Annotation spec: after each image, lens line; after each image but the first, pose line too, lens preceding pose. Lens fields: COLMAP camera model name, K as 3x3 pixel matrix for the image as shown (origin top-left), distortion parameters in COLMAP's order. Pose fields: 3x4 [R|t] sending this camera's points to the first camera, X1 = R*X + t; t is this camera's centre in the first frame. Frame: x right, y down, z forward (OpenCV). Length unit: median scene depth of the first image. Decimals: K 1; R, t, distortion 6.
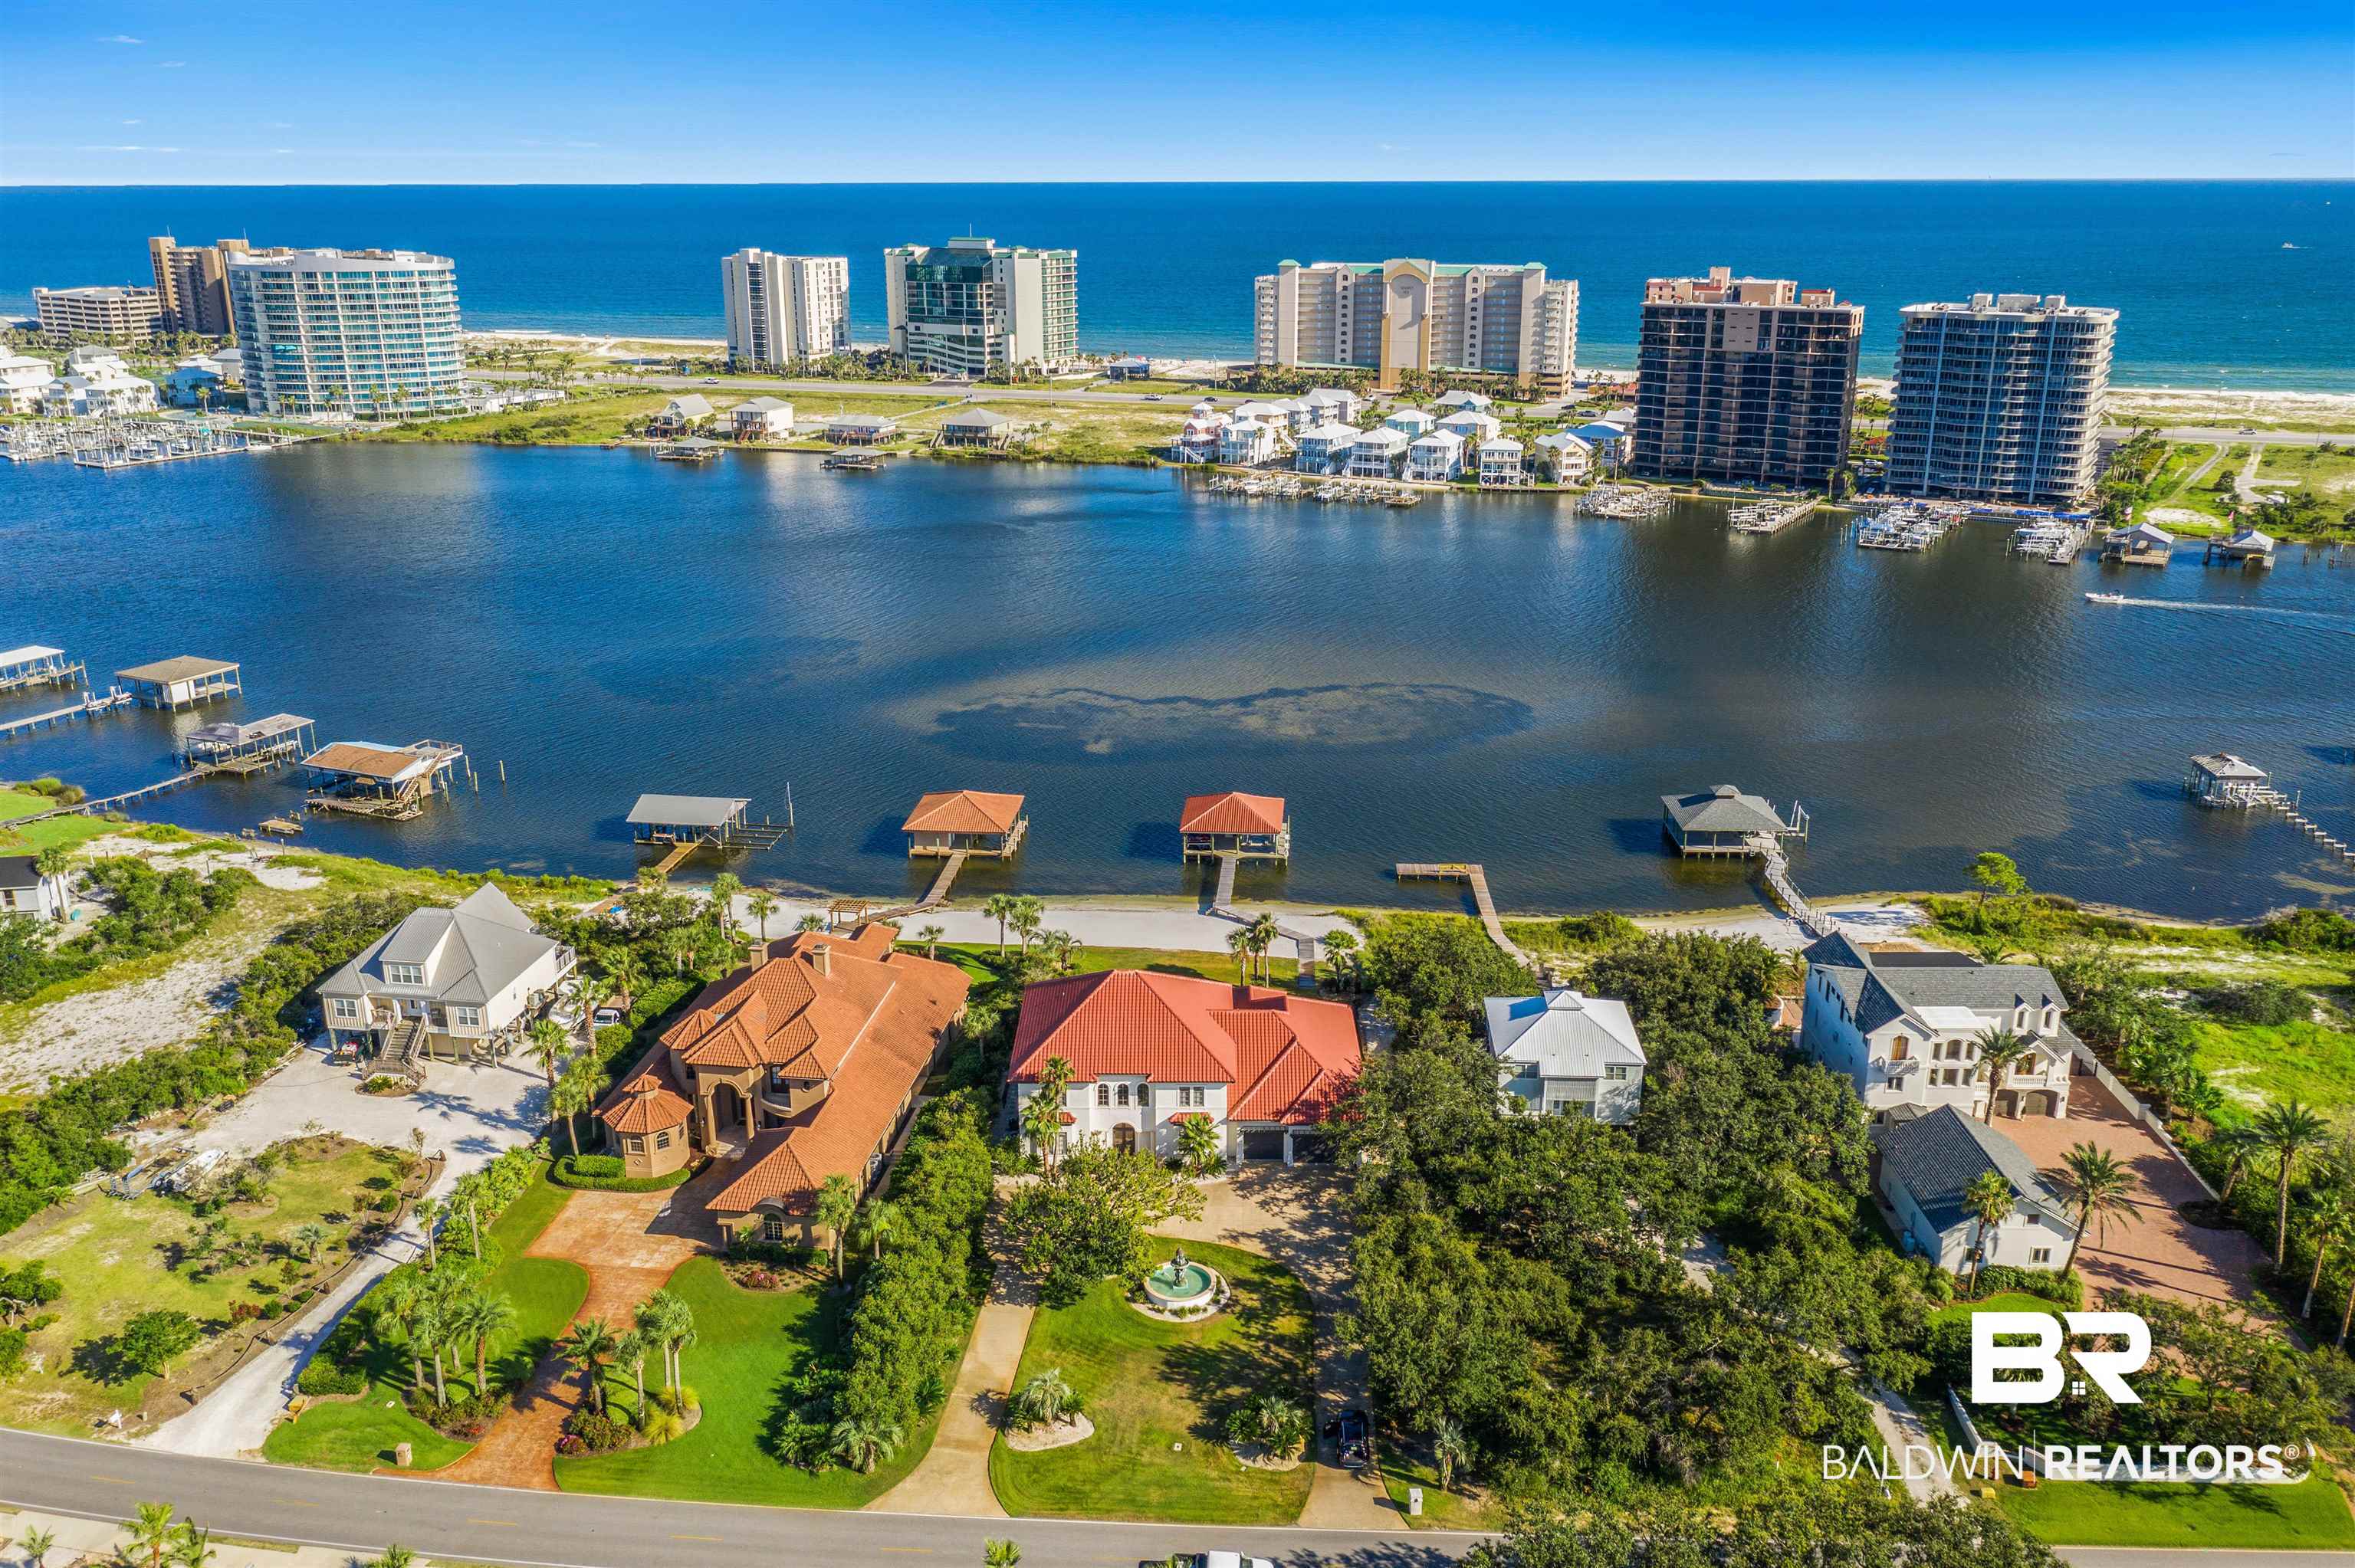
lens RADIAL K [[1905.3, 0, 1177.5], [0, 1905.3, 784.0], [0, 0, 1]] dist [-0.008030, 0.010729]
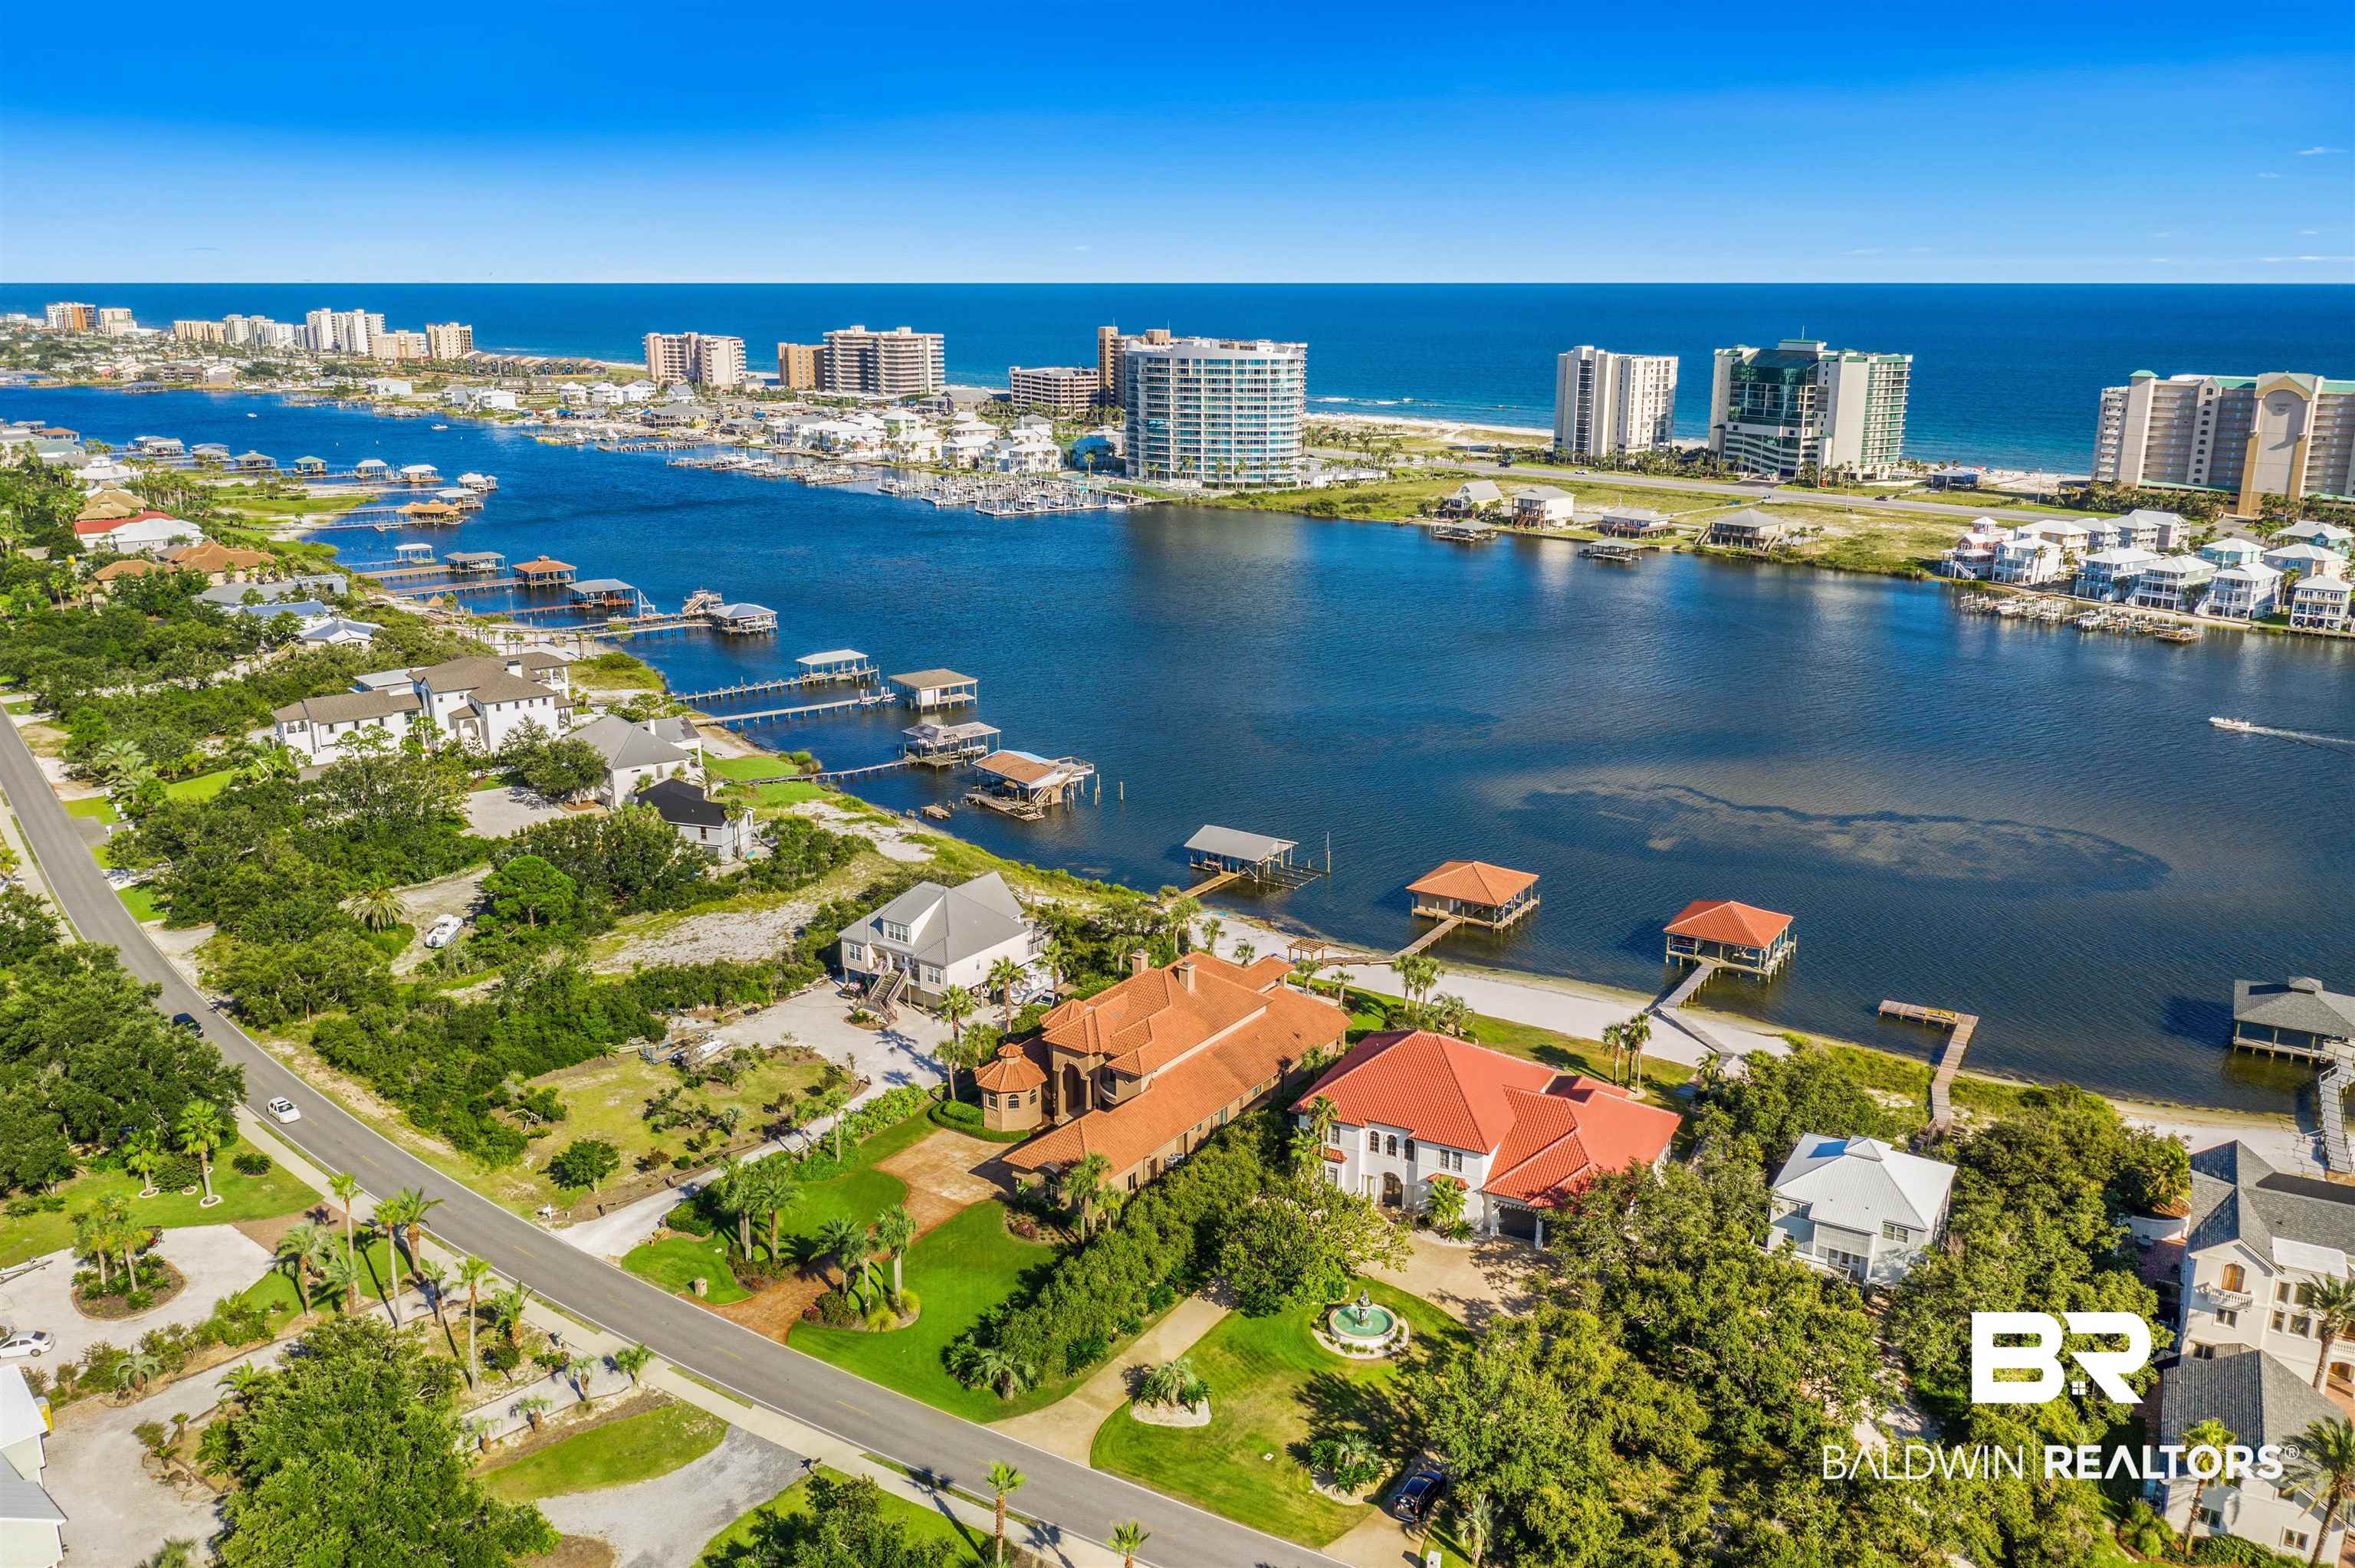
lens RADIAL K [[1866.4, 0, 1177.5], [0, 1866.4, 784.0], [0, 0, 1]] dist [-0.007134, -0.003737]
pose [[0.888108, 0.123107, -0.442842, 0.193766], [-0.141838, 0.989846, -0.009282, -0.006040], [0.437202, 0.071055, 0.896552, 0.001975]]
